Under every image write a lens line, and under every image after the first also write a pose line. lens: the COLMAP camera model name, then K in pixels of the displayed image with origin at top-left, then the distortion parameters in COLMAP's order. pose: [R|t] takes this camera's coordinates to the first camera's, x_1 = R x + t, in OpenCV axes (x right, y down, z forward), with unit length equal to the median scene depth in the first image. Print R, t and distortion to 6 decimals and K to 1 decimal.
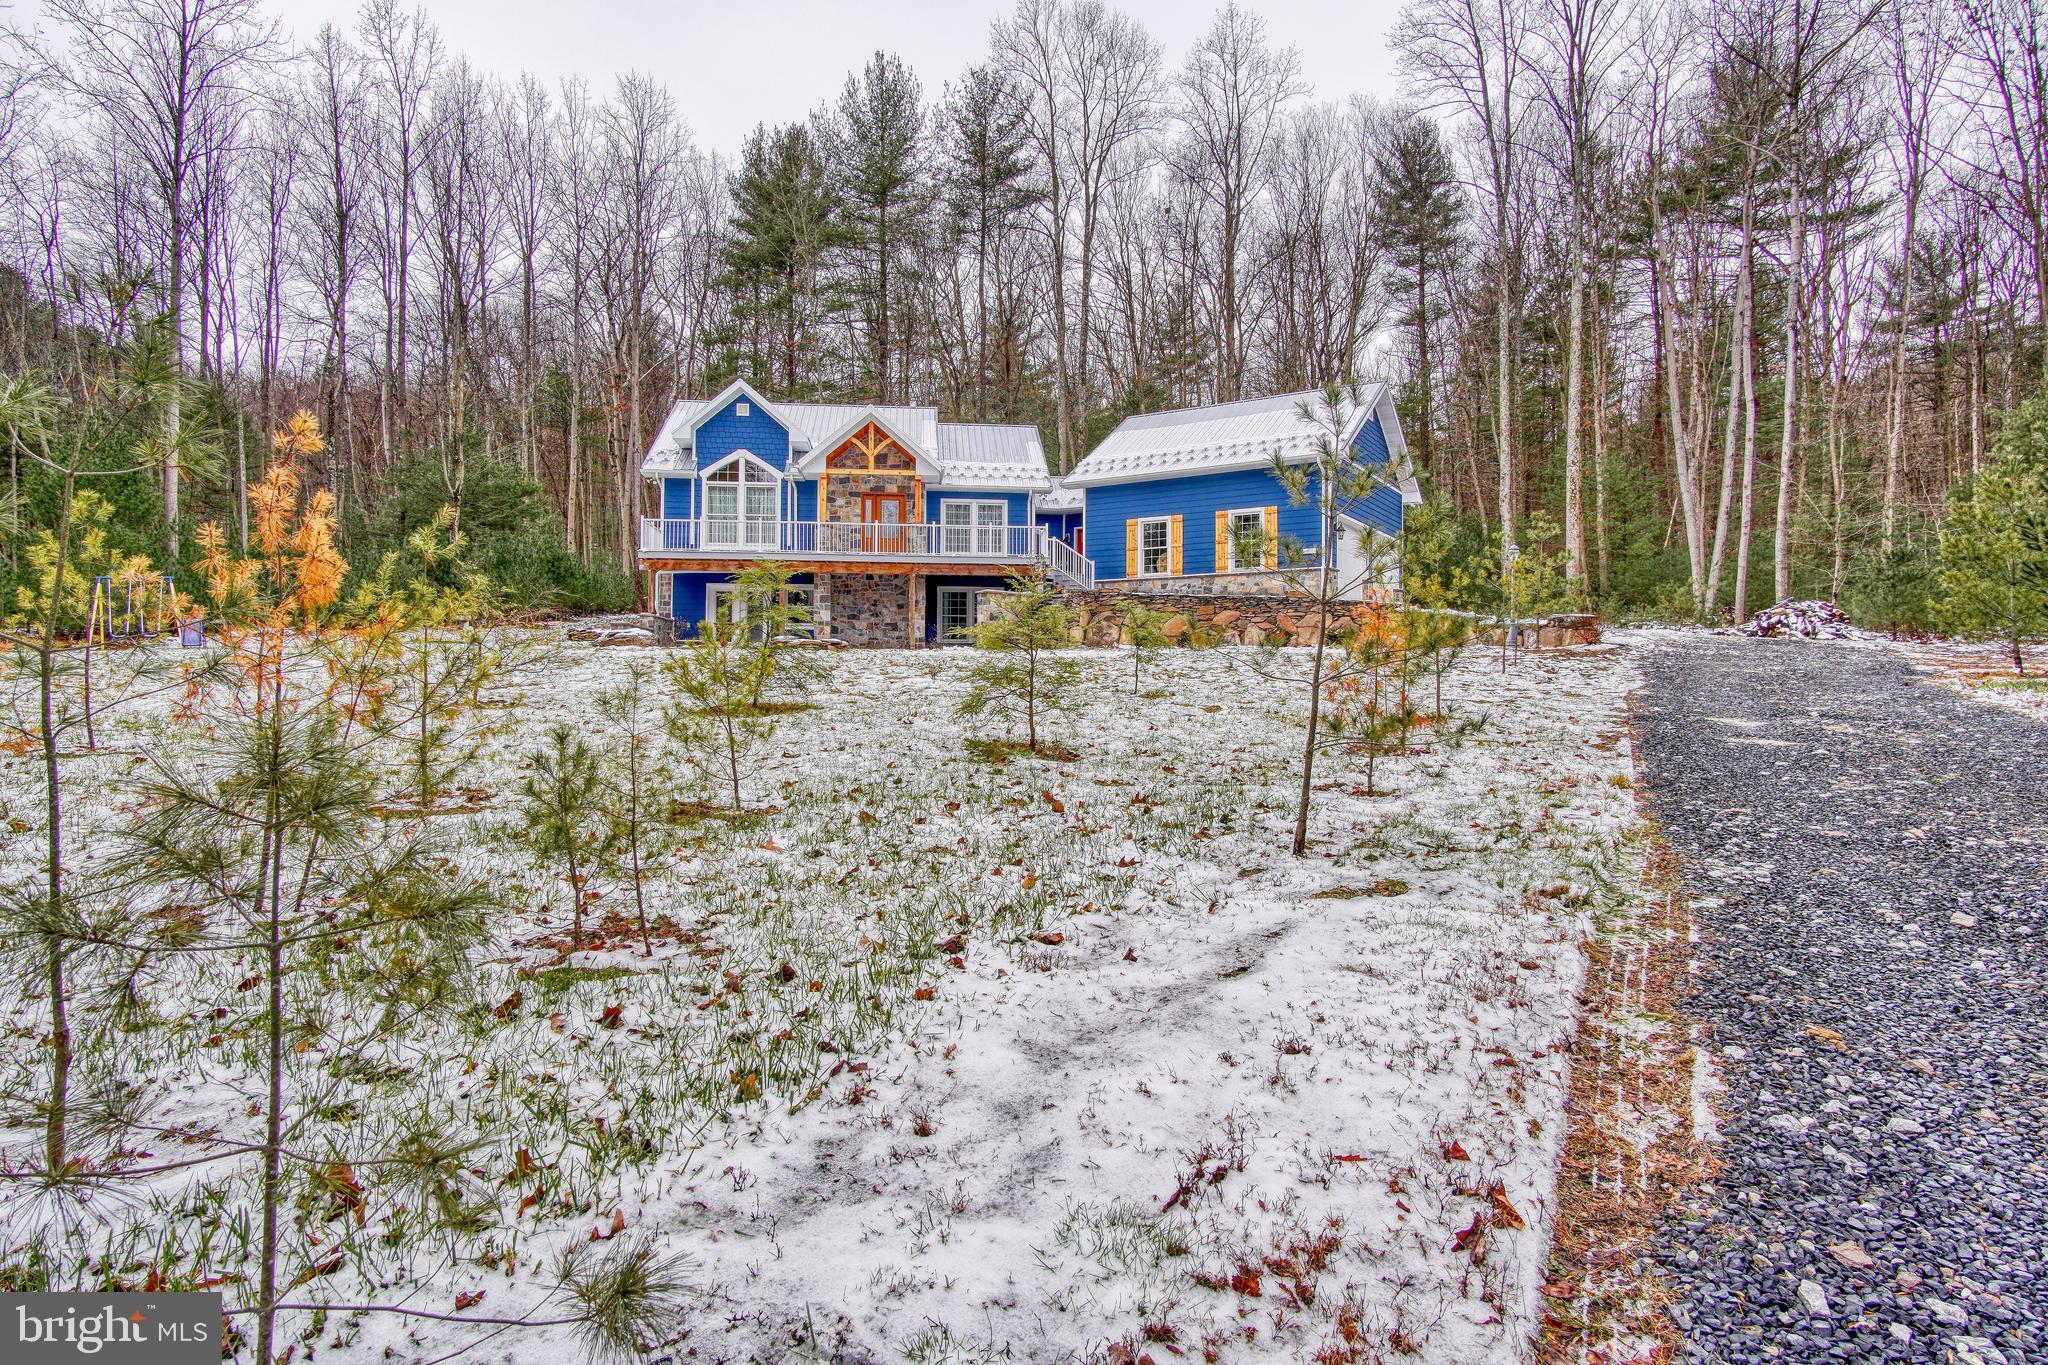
lens RADIAL K [[1124.2, 0, 1020.8], [0, 1124.2, 687.5], [0, 0, 1]] dist [-0.028424, 0.006645]
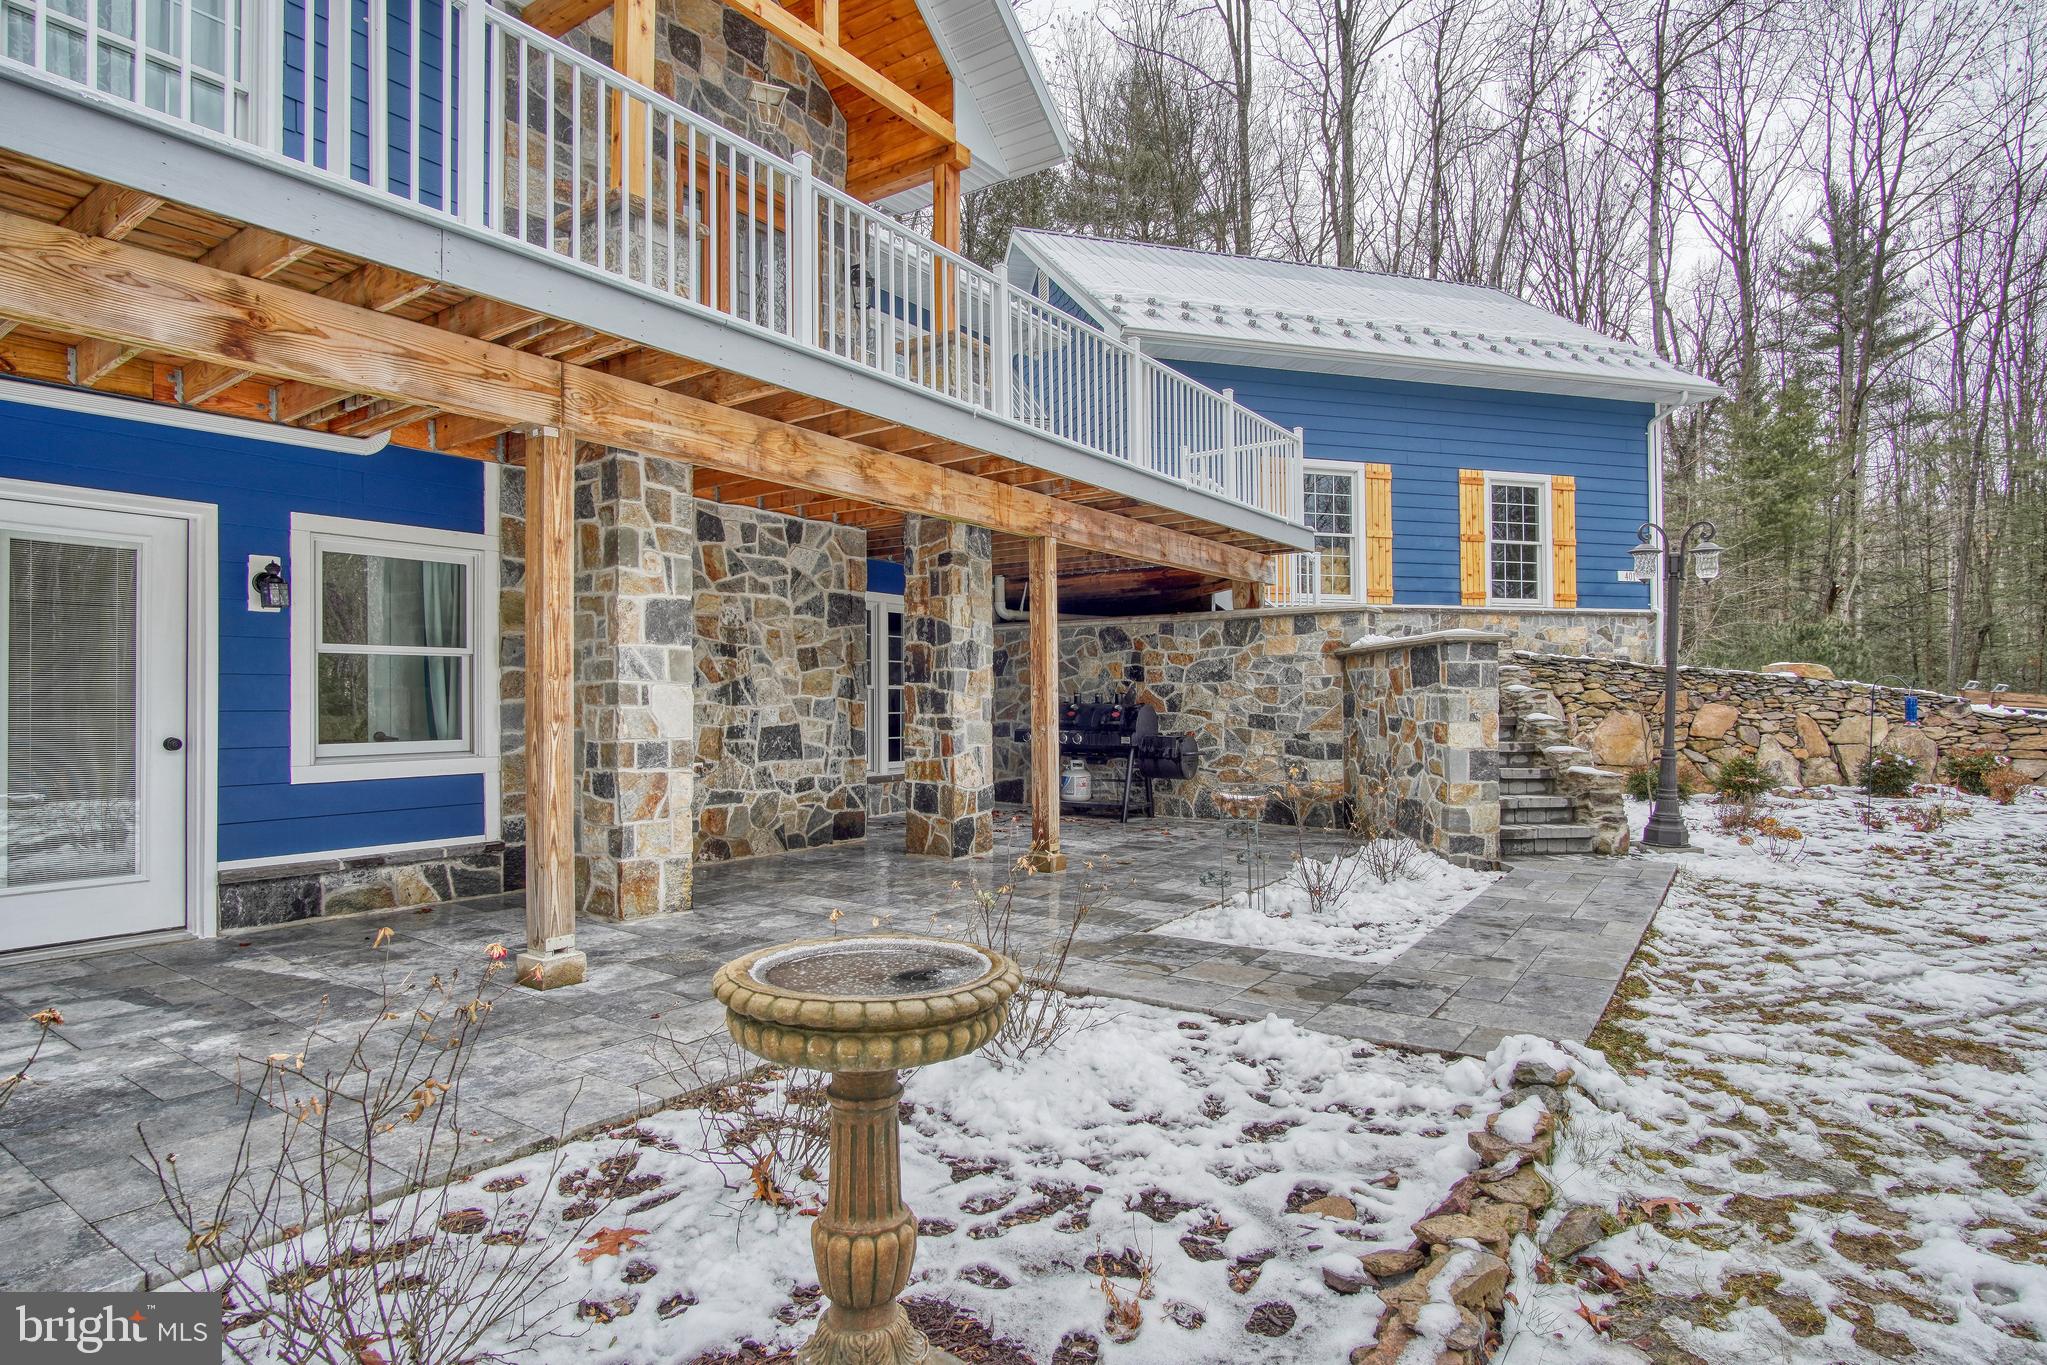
lens RADIAL K [[1123.6, 0, 1035.2], [0, 1123.6, 691.1], [0, 0, 1]] dist [-0.028424, 0.006645]
pose [[0.643383, -0.000067, 0.765544, -0.269257], [0.006854, 0.999960, -0.005672, -0.064200], [-0.765514, 0.008896, 0.643358, 0.813473]]
